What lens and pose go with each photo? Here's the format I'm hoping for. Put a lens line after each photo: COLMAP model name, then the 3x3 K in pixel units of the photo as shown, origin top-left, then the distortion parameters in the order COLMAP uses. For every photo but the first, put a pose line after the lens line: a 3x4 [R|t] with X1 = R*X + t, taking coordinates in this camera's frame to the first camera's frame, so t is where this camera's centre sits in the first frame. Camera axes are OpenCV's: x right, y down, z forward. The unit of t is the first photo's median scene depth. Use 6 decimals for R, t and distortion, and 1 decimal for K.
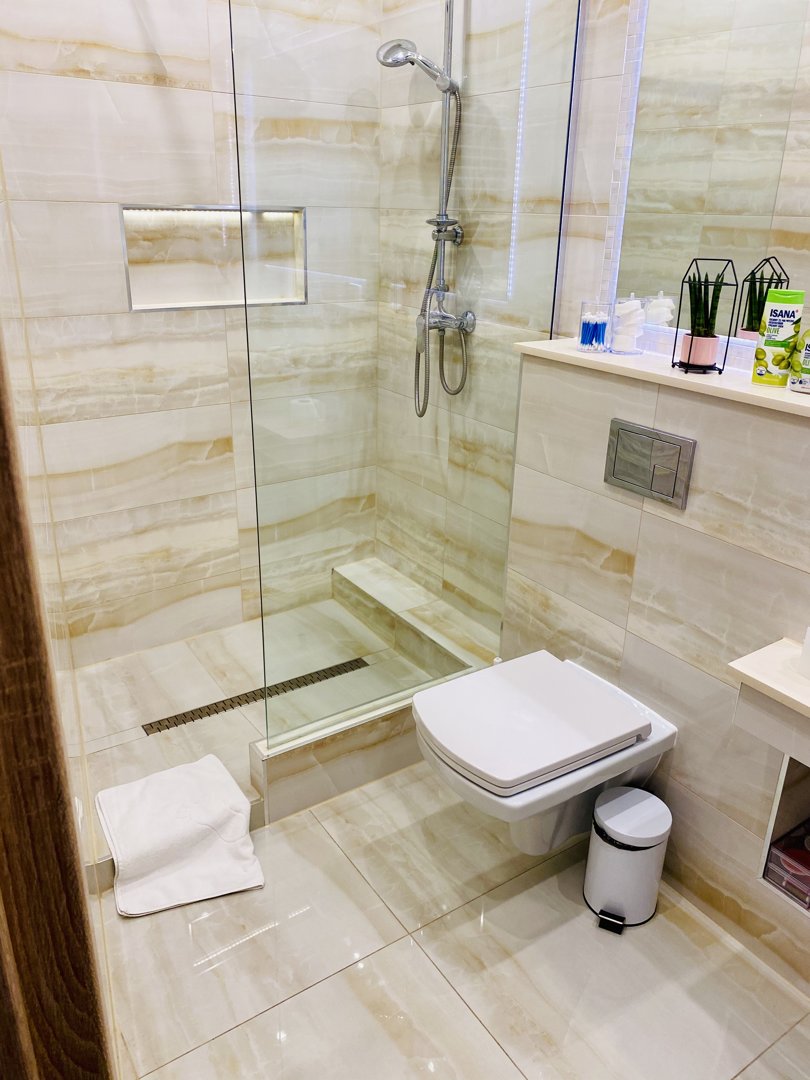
lens RADIAL K [[825.8, 0, 406.5], [0, 825.8, 534.8], [0, 0, 1]] dist [0.017452, -0.013146]
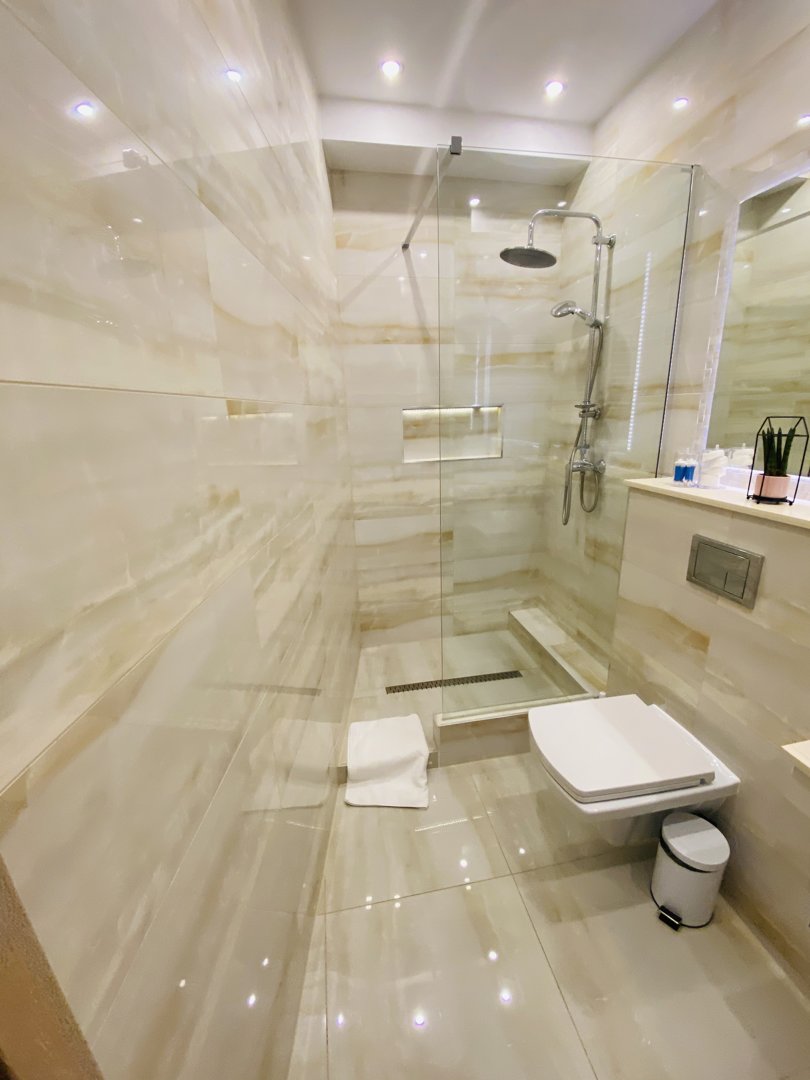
lens RADIAL K [[437.7, 0, 405.0], [0, 437.7, 540.0], [0, 0, 1]] dist [0.029838, -0.028171]
pose [[0.916390, 0.064936, -0.394984, 0.082974], [-0.101777, 0.992124, -0.073022, -0.024829], [0.387131, 0.107117, 0.915781, 0.123478]]
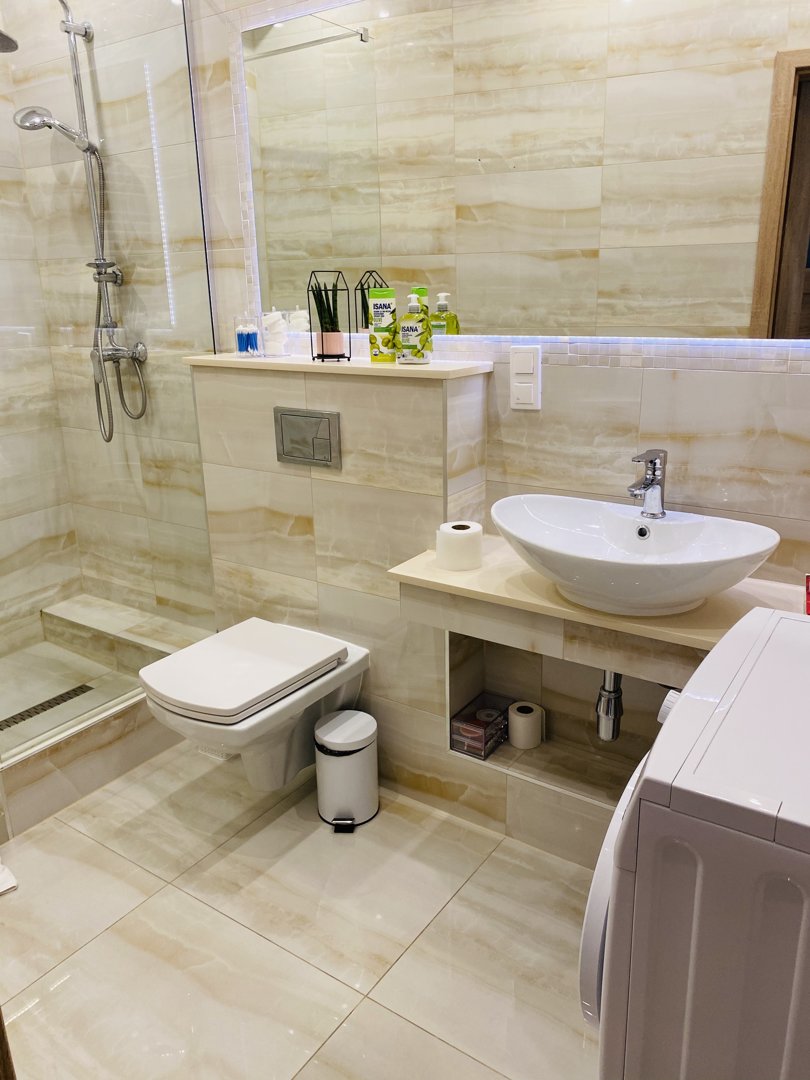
lens RADIAL K [[825.8, 0, 406.5], [0, 825.8, 534.8], [0, 0, 1]] dist [0.017452, -0.013146]
pose [[0.929067, -0.147334, 0.339304, -0.007040], [0.175236, 0.983102, -0.052936, 0.117457], [-0.325772, 0.108639, 0.939186, -0.148045]]
